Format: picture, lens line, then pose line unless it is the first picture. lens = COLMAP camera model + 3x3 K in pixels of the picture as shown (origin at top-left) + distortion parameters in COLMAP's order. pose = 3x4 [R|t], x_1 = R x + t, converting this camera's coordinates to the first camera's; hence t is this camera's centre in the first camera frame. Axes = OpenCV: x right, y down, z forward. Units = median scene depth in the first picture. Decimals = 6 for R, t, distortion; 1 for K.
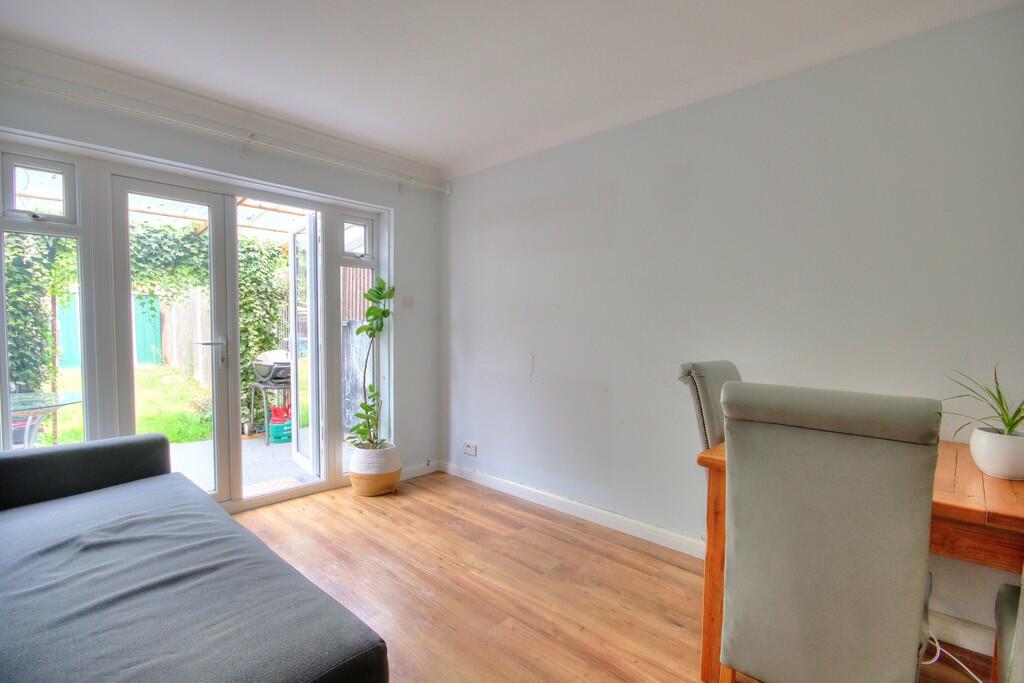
lens RADIAL K [[490.0, 0, 514.8], [0, 490.0, 354.0], [0, 0, 1]] dist [0.001668, 0.000063]
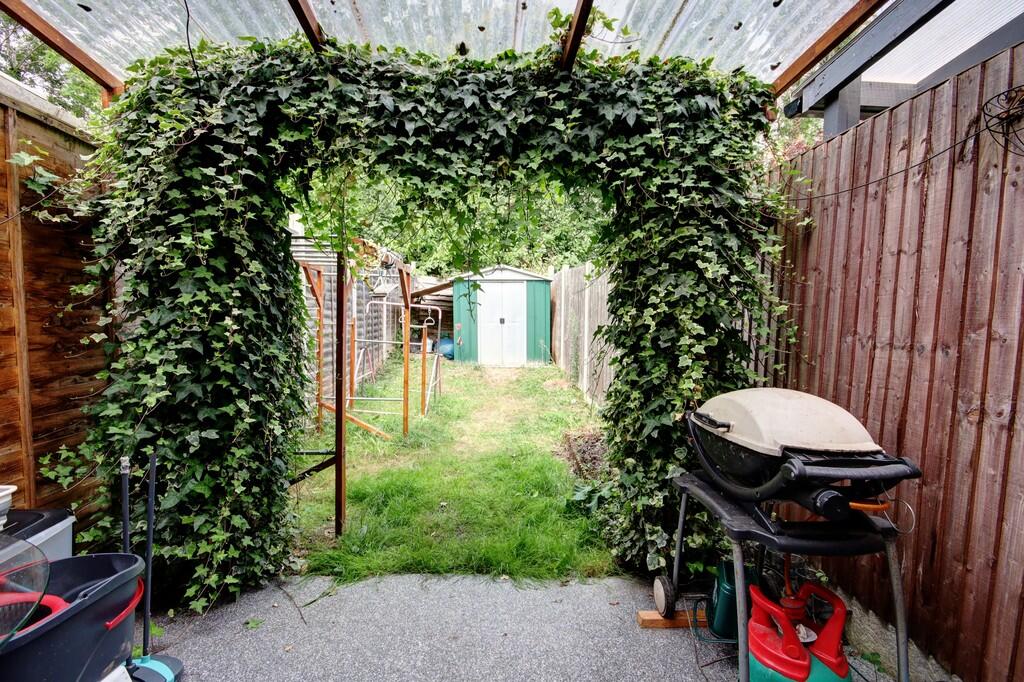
lens RADIAL K [[476.9, 0, 507.0], [0, 476.9, 348.6], [0, 0, 1]] dist [-0.001998, -0.000654]
pose [[0.728397, 0.045794, -0.683623, -0.402283], [-0.044537, 0.998818, 0.019454, -0.030193], [0.683706, 0.016277, 0.729576, 0.672595]]
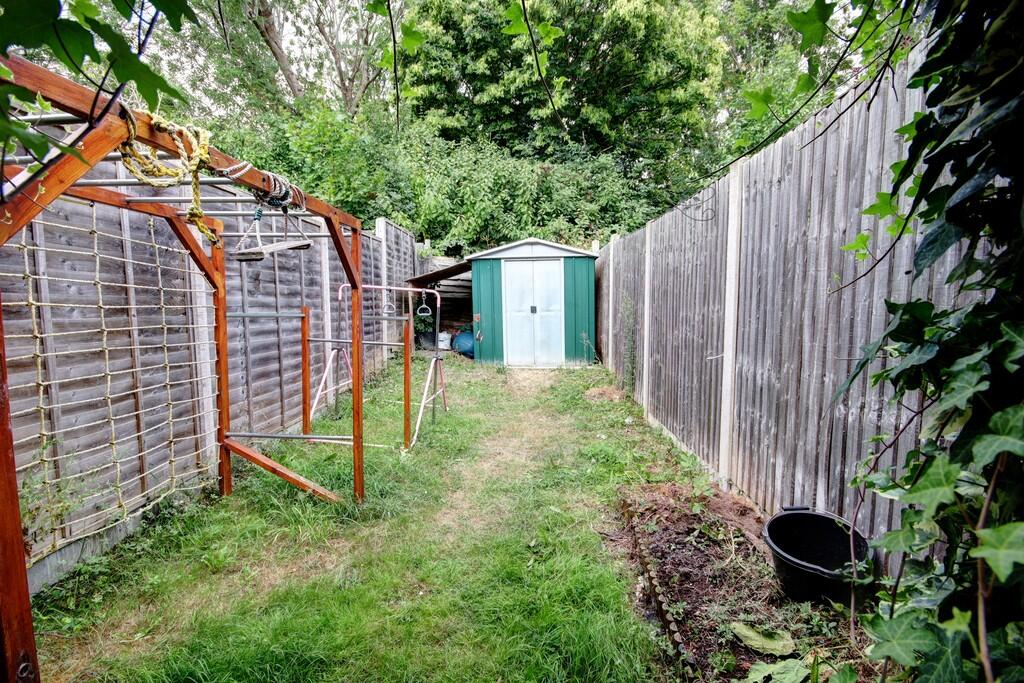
lens RADIAL K [[476.9, 0, 507.0], [0, 476.9, 349.1], [0, 0, 1]] dist [-0.001998, -0.000654]
pose [[0.663322, 0.055123, -0.746301, -0.634450], [-0.032691, 0.998466, 0.044692, -0.041683], [0.747620, -0.005247, 0.664106, 0.966886]]
